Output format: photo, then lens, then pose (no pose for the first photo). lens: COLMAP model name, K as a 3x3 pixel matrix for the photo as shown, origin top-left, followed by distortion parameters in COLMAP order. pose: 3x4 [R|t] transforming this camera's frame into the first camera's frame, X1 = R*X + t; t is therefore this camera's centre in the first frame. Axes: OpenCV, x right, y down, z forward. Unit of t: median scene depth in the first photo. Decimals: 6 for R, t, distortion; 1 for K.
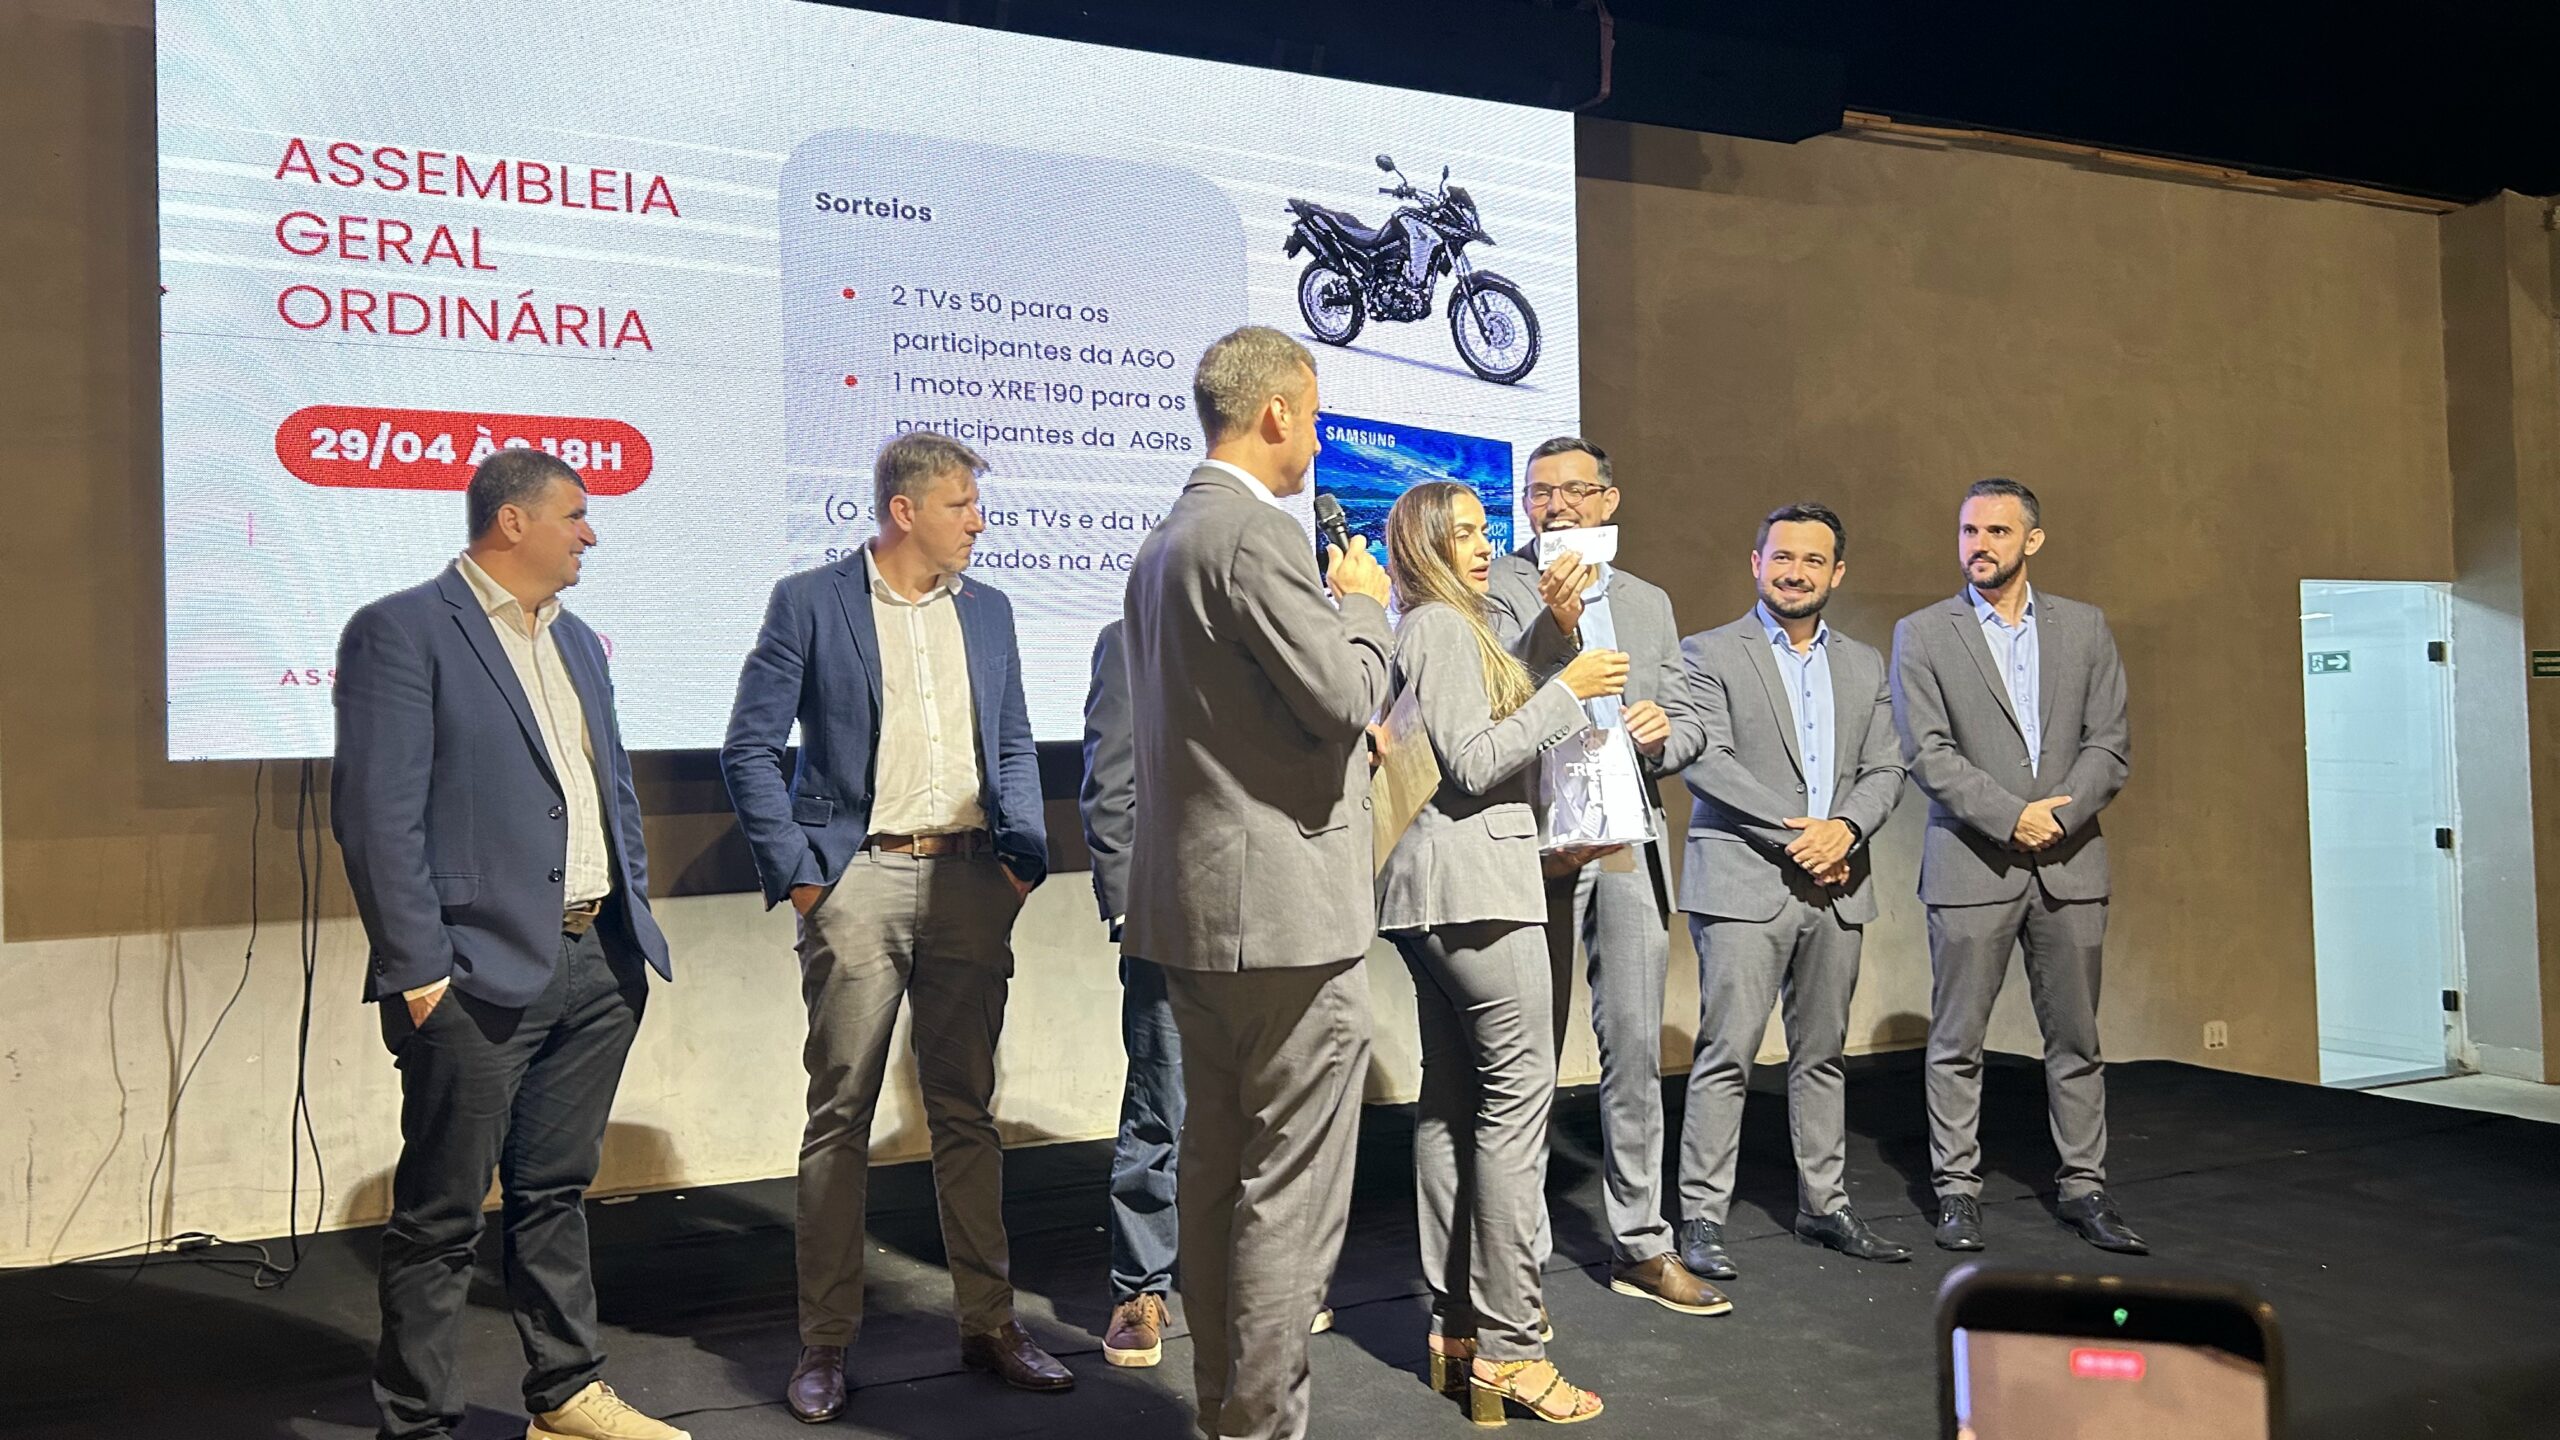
lens RADIAL K [[1953.3, 0, 1244.1], [0, 1953.3, 713.7], [0, 0, 1]] dist [0.035774, -0.022296]
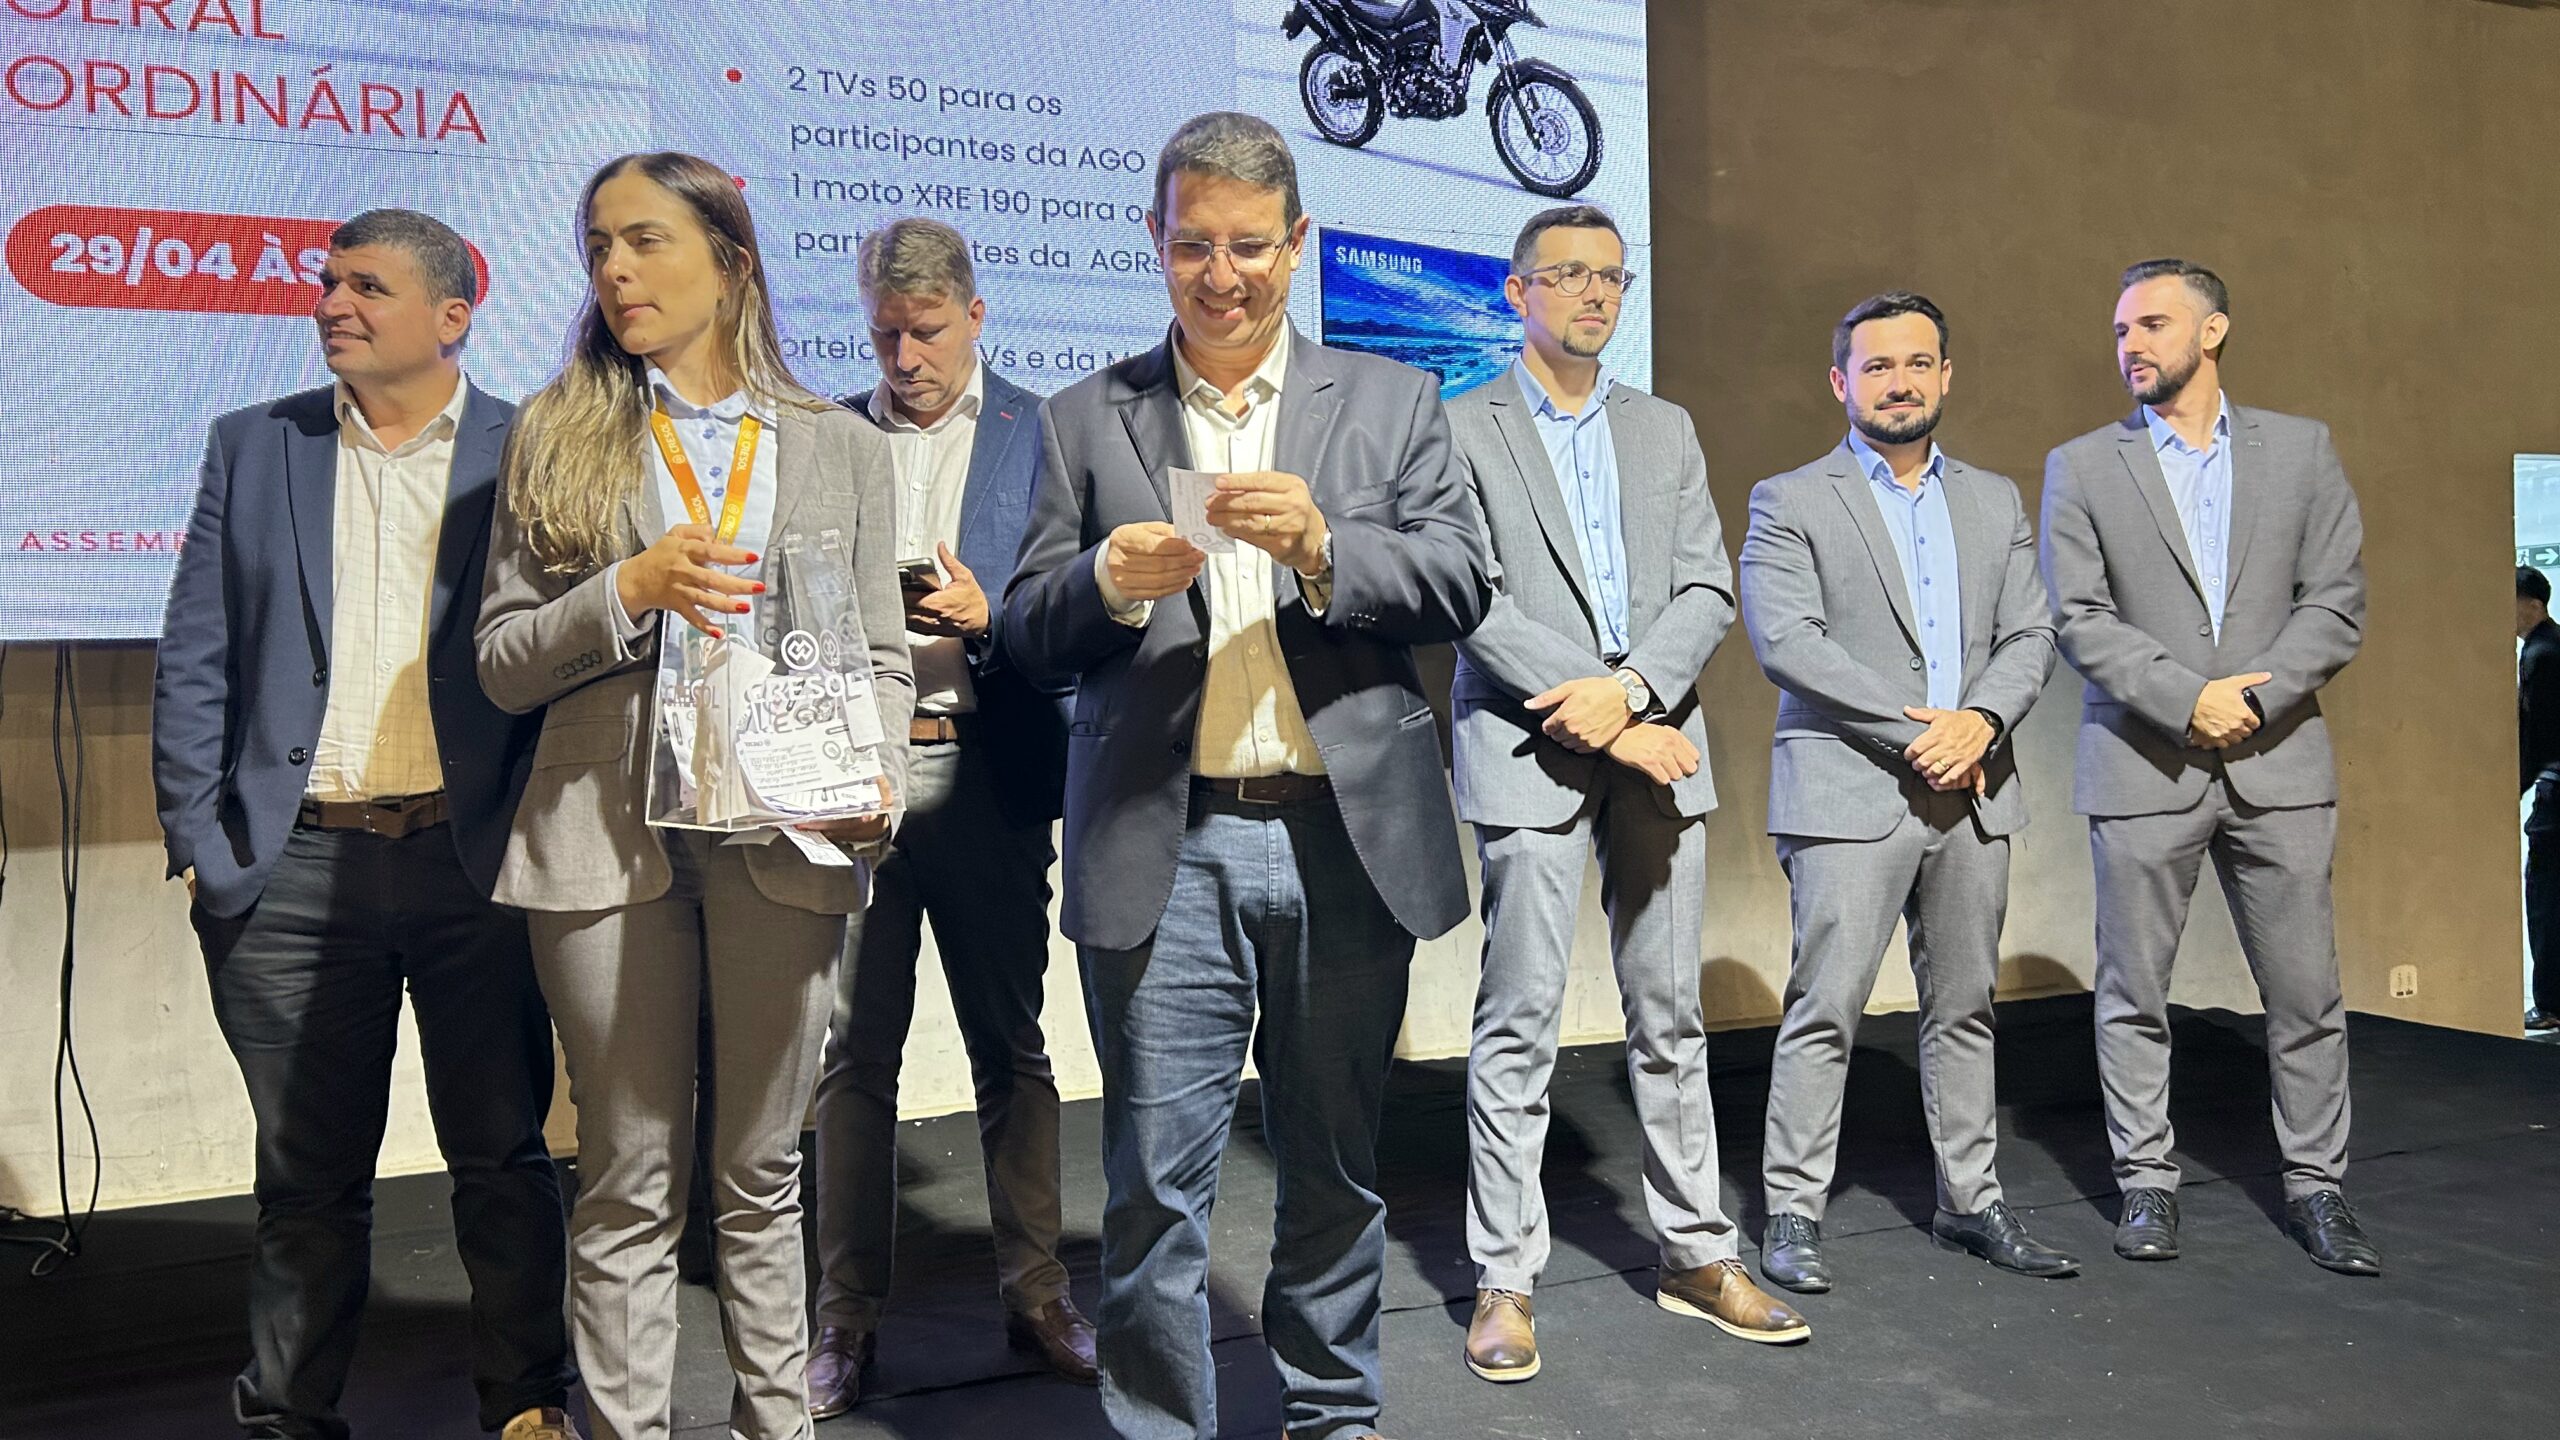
lens RADIAL K [[1954.9, 0, 1248.4], [0, 1954.9, 733.1], [0, 0, 1]] dist [0.037197, -0.030591]
pose [[0.998480, -0.005862, -0.054801, 0.050635], [0.007818, 0.999337, 0.035552, 0.029153], [0.054556, -0.035927, 0.997864, 0.171044]]
